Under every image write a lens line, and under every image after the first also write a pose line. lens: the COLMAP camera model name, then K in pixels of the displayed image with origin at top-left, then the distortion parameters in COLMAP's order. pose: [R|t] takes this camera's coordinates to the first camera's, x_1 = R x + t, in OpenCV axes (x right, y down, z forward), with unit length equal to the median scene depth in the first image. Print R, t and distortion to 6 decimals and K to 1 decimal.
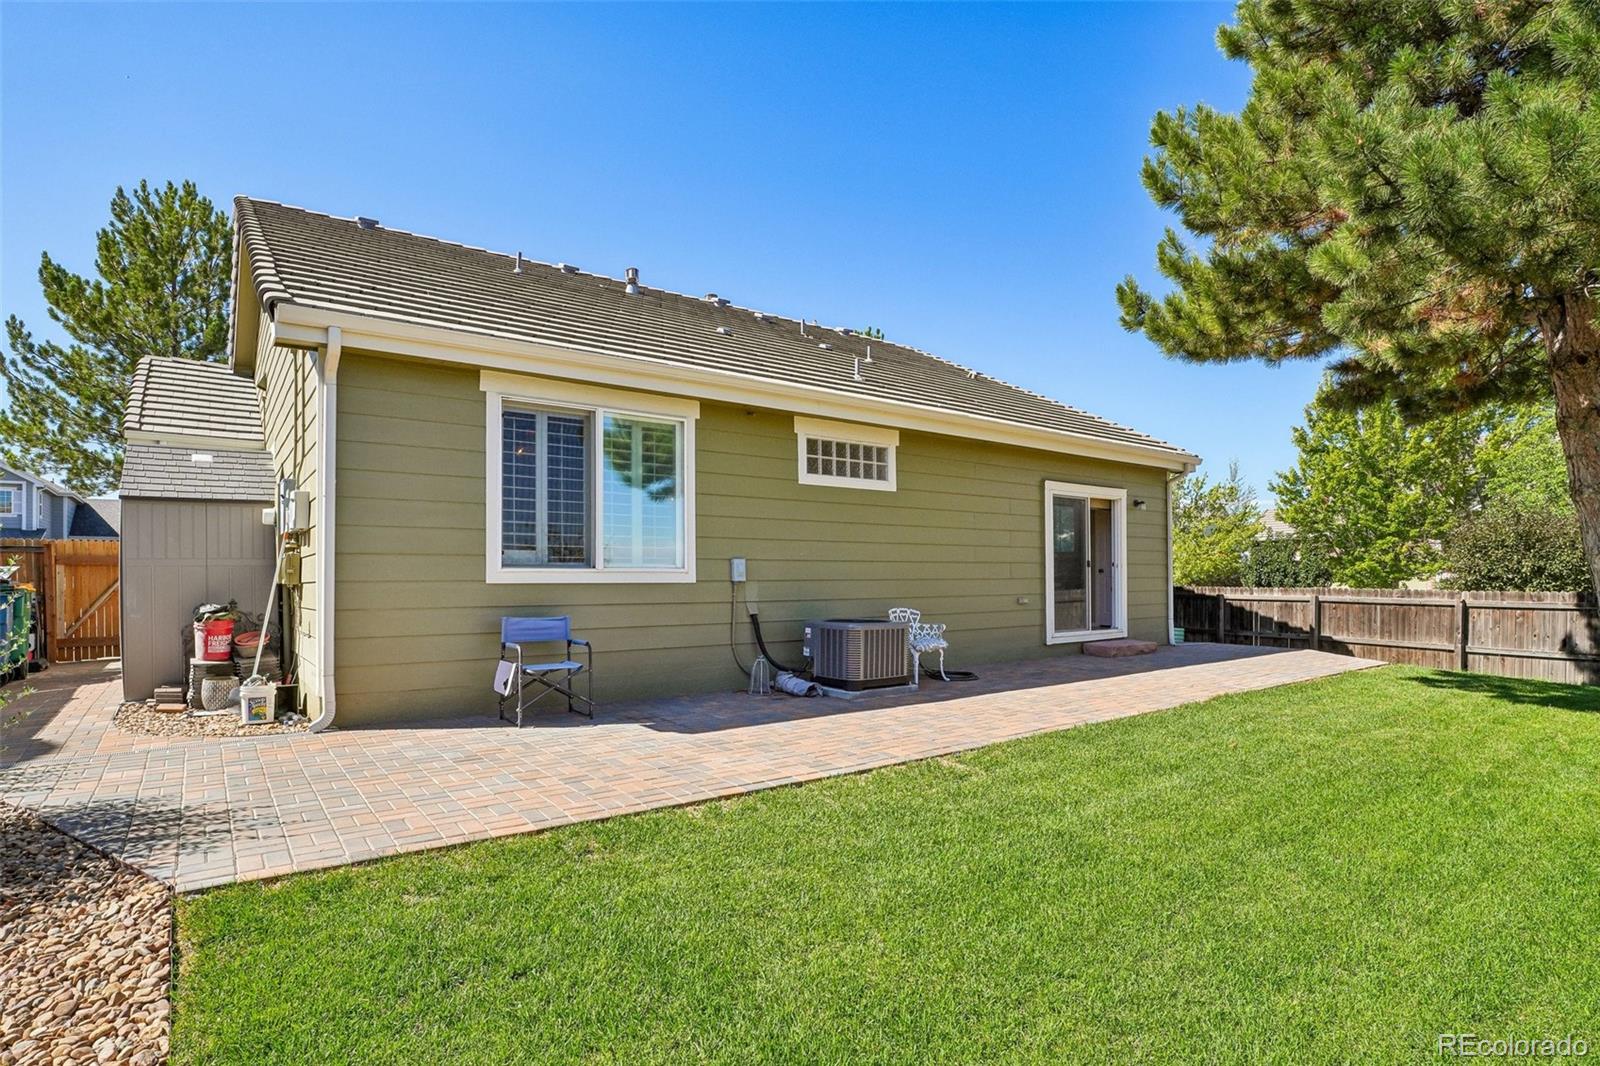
lens RADIAL K [[802.5, 0, 792.4], [0, 802.5, 566.6], [0, 0, 1]] dist [-0.036700, 0.009650]
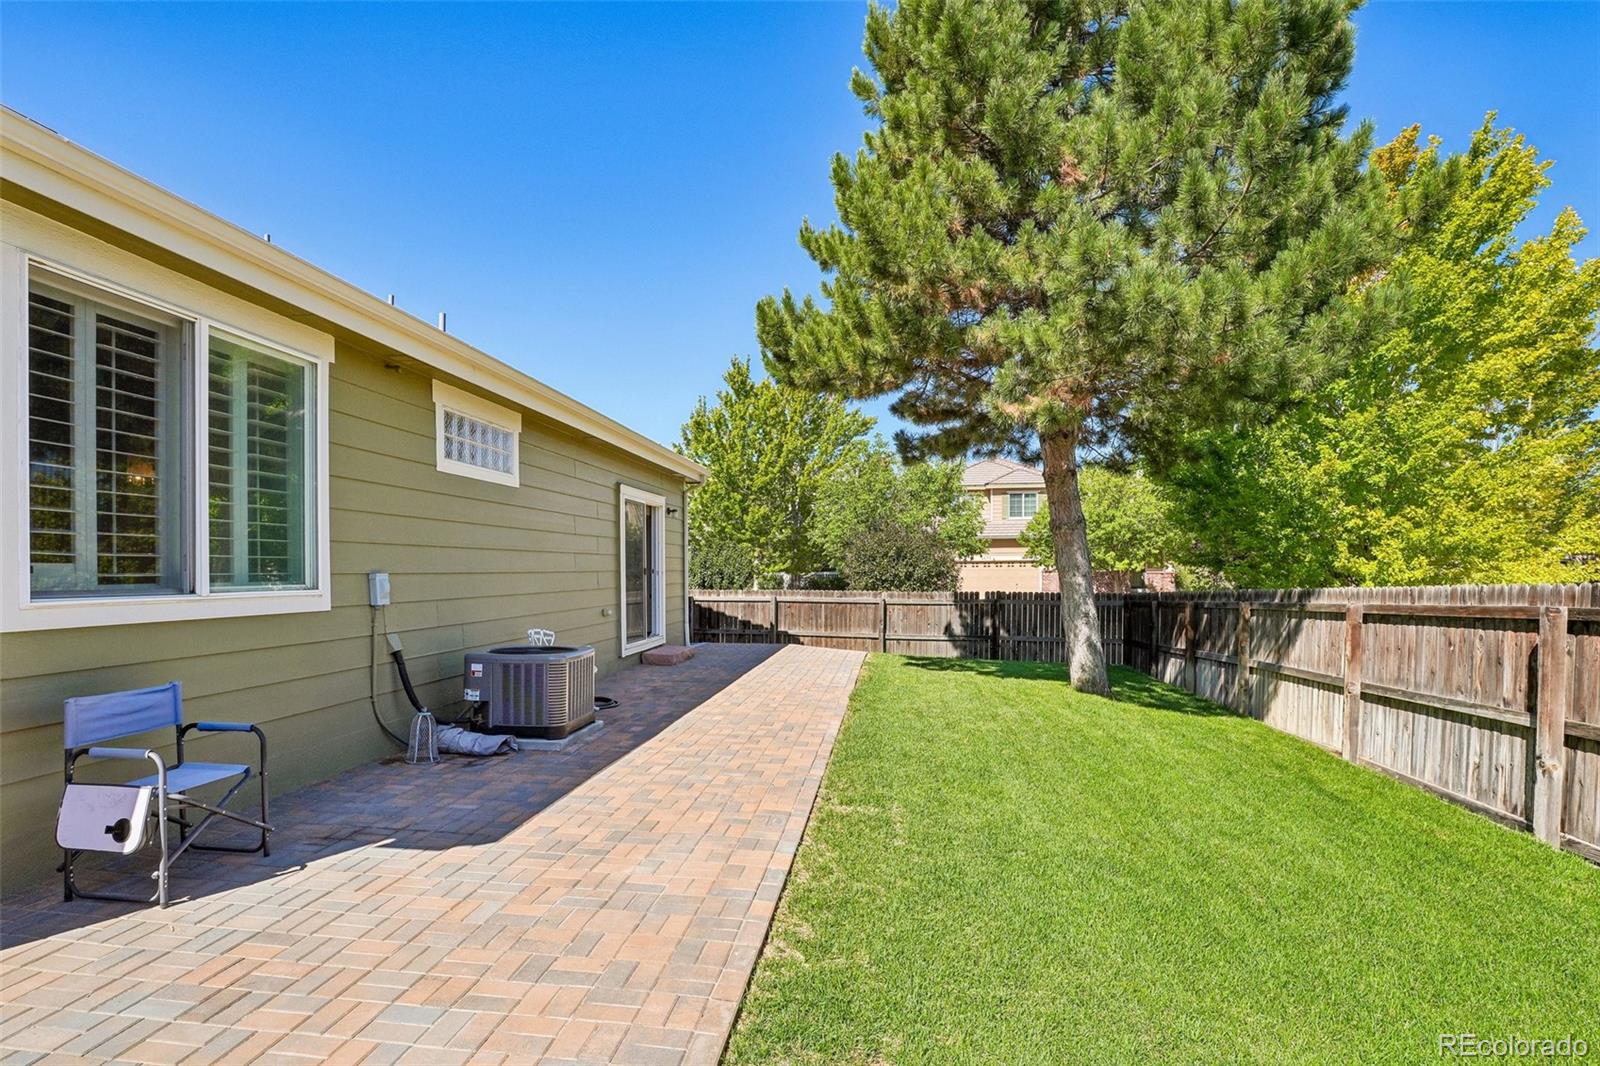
lens RADIAL K [[802.5, 0, 882.8], [0, 802.5, 573.0], [0, 0, 1]] dist [-0.036700, 0.009650]
pose [[0.685210, 0.002102, 0.728343, -0.240241], [-0.008721, 0.999948, 0.005319, -0.015362], [-0.728293, -0.009996, 0.685193, 0.187456]]
